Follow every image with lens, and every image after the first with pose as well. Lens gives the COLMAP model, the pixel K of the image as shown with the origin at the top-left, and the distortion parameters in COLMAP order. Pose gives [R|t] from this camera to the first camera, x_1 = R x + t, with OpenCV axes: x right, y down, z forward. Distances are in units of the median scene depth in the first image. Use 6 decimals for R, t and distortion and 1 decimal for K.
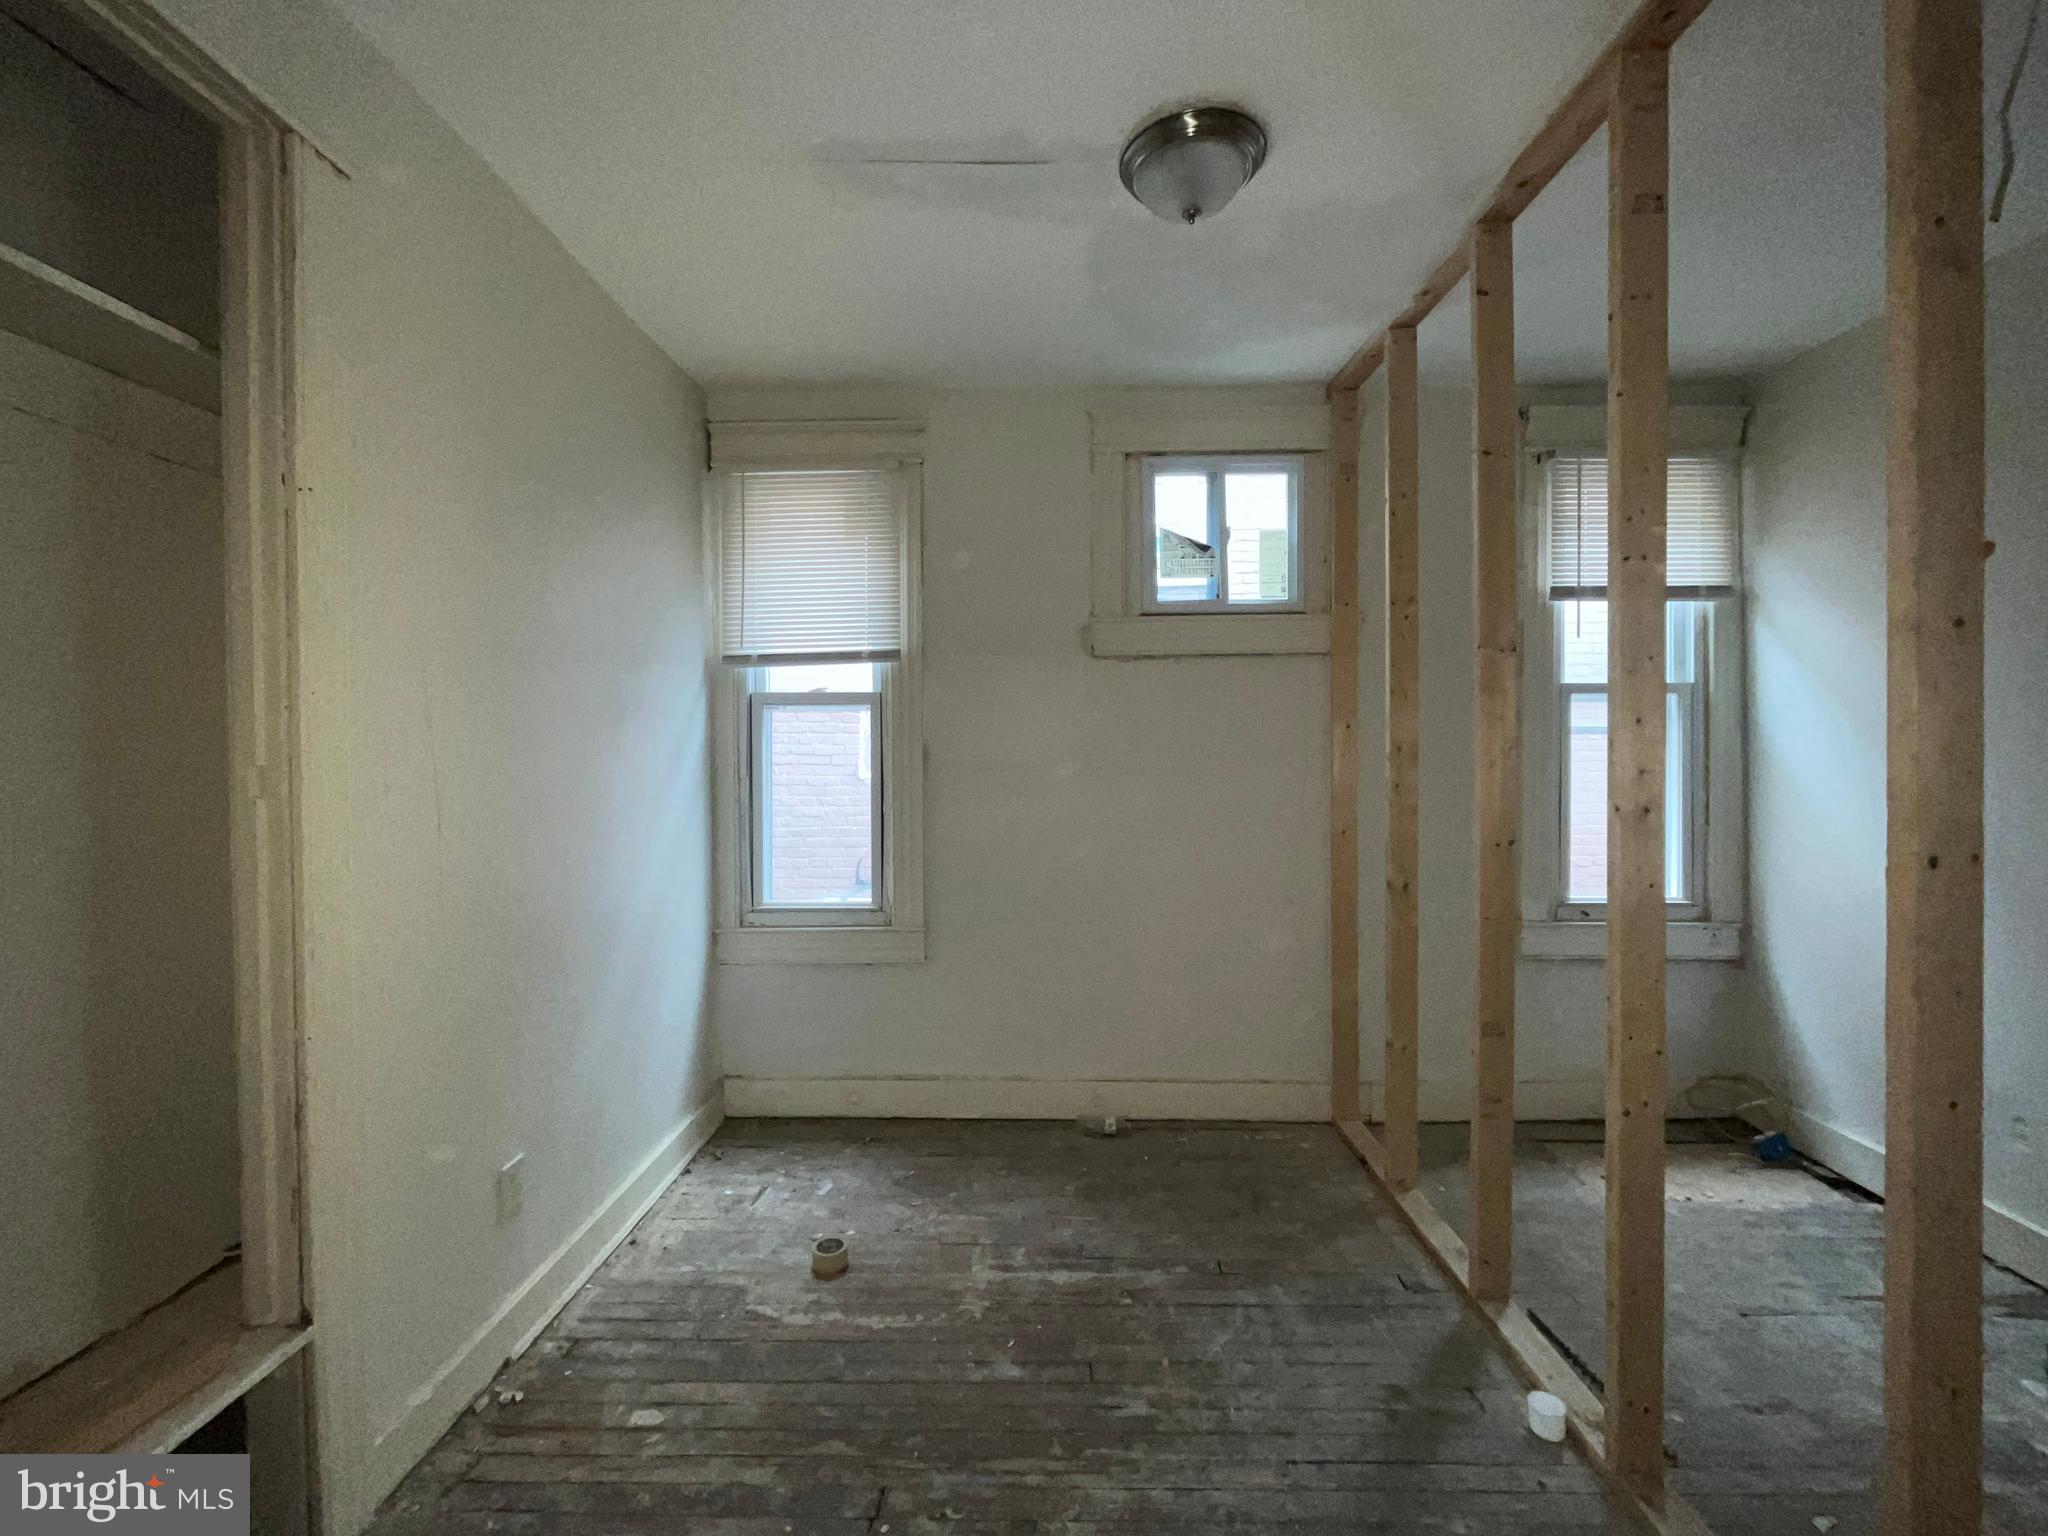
lens RADIAL K [[823.7, 0, 1023.2], [0, 823.7, 764.3], [0, 0, 1]] dist [-0.006980, -0.000084]
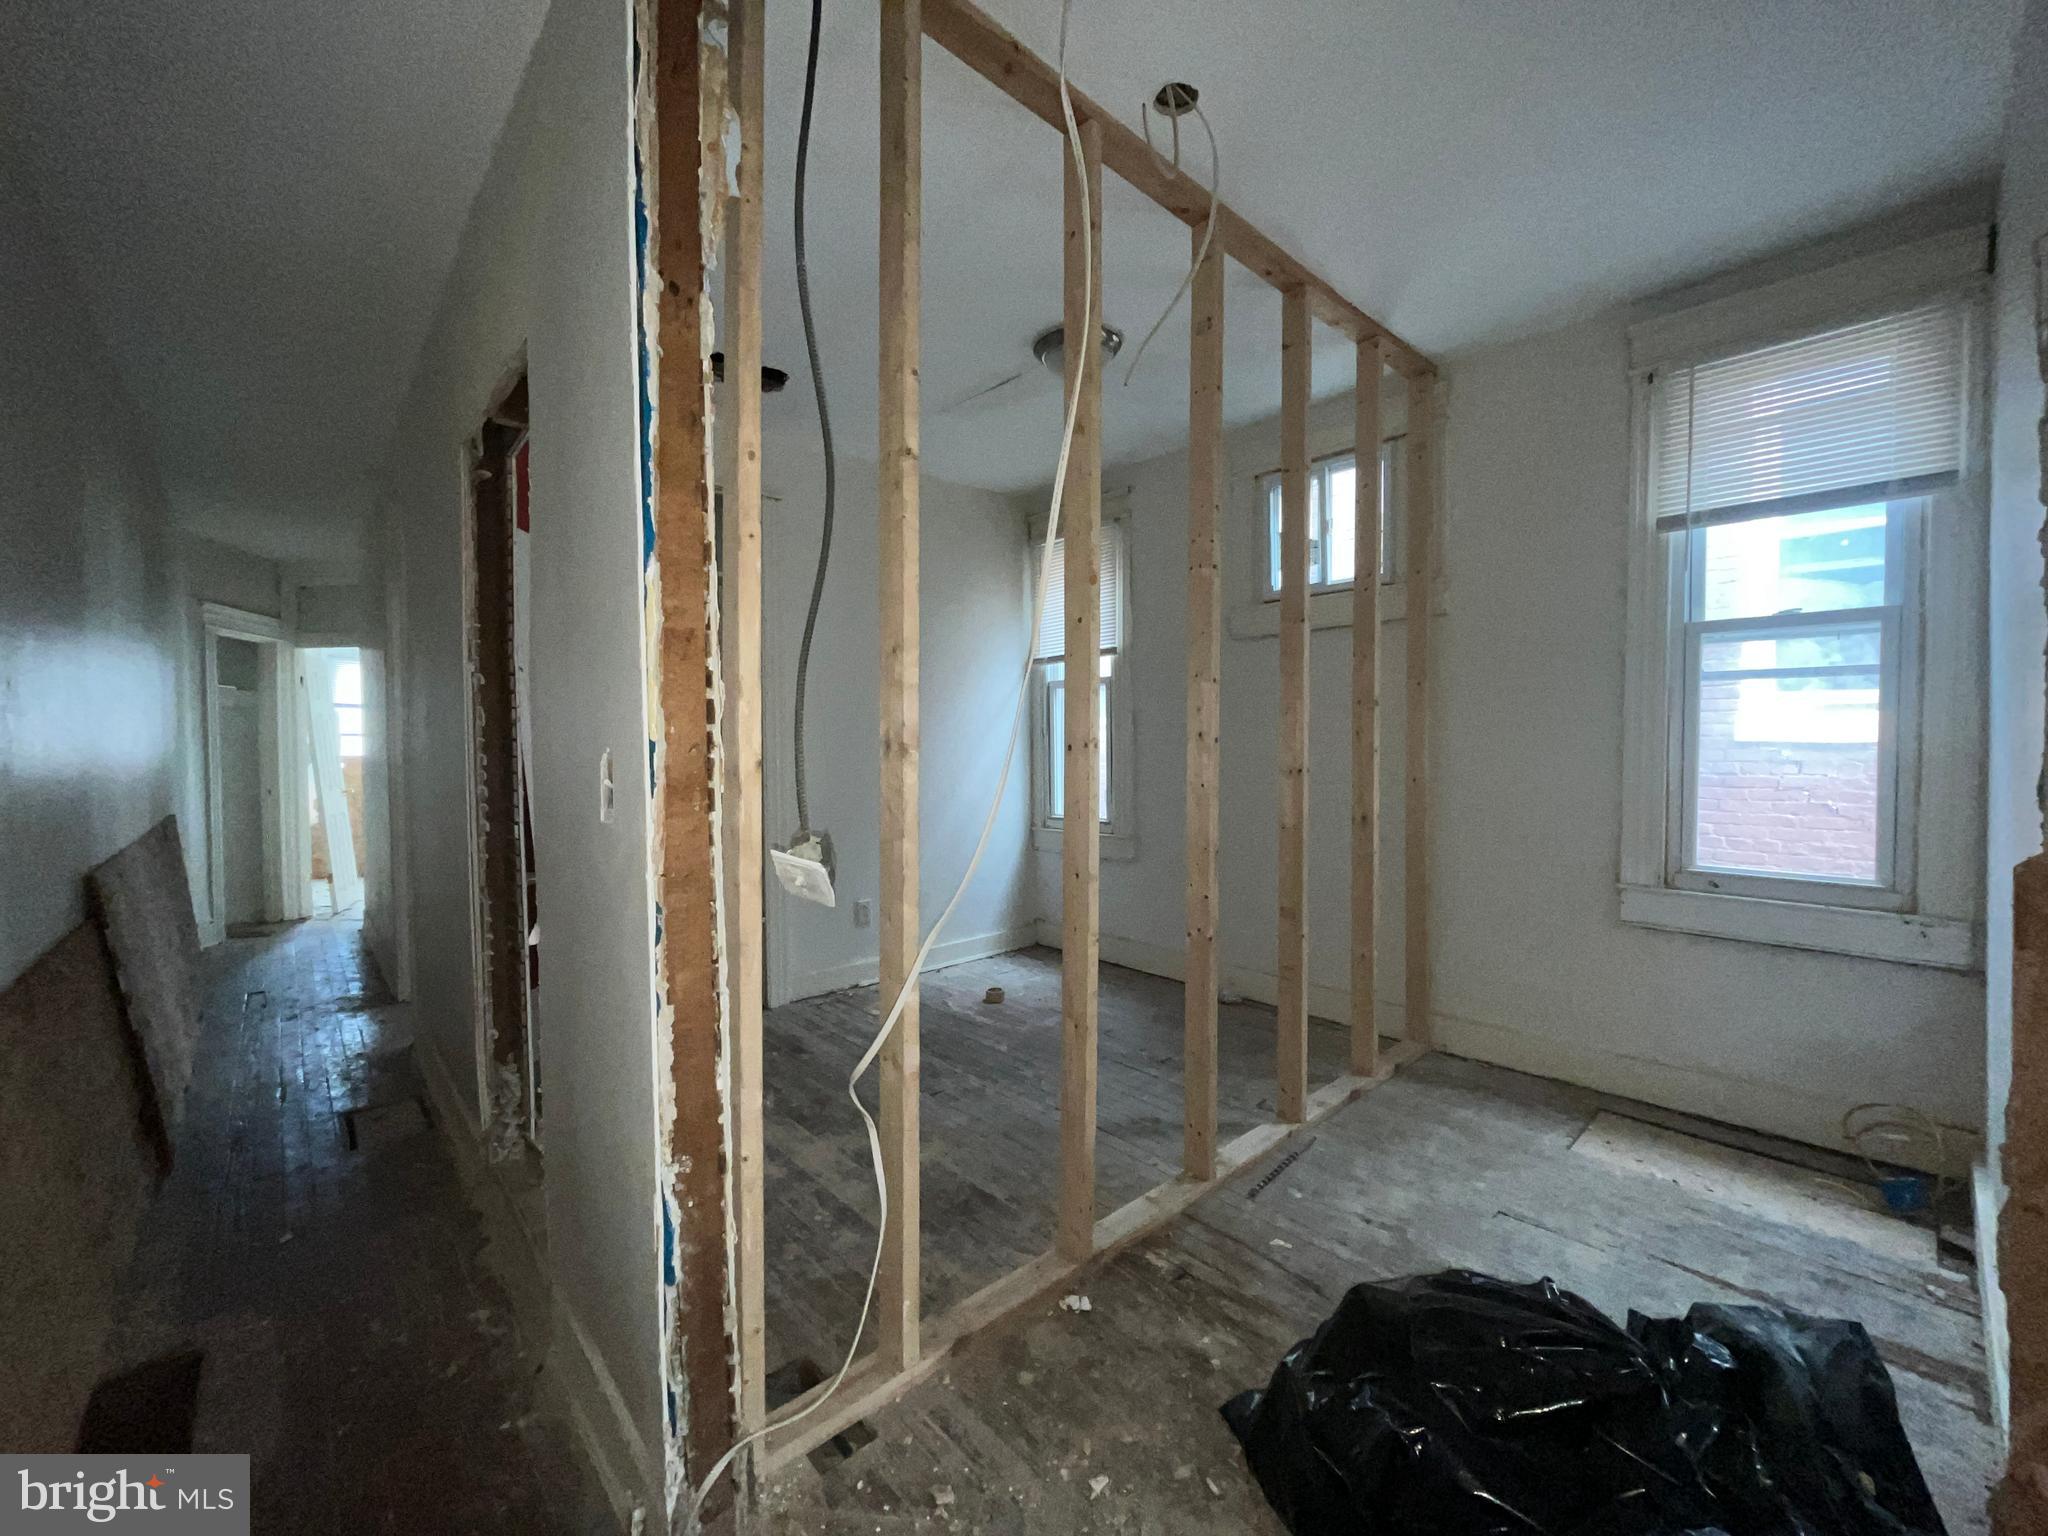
lens RADIAL K [[823.7, 0, 1023.2], [0, 823.7, 764.3], [0, 0, 1]] dist [-0.006980, -0.000084]
pose [[0.684930, 0.020757, -0.728313, 0.864331], [-0.005910, 0.999719, 0.022935, 0.041021], [0.728585, -0.011405, 0.684861, -0.141270]]
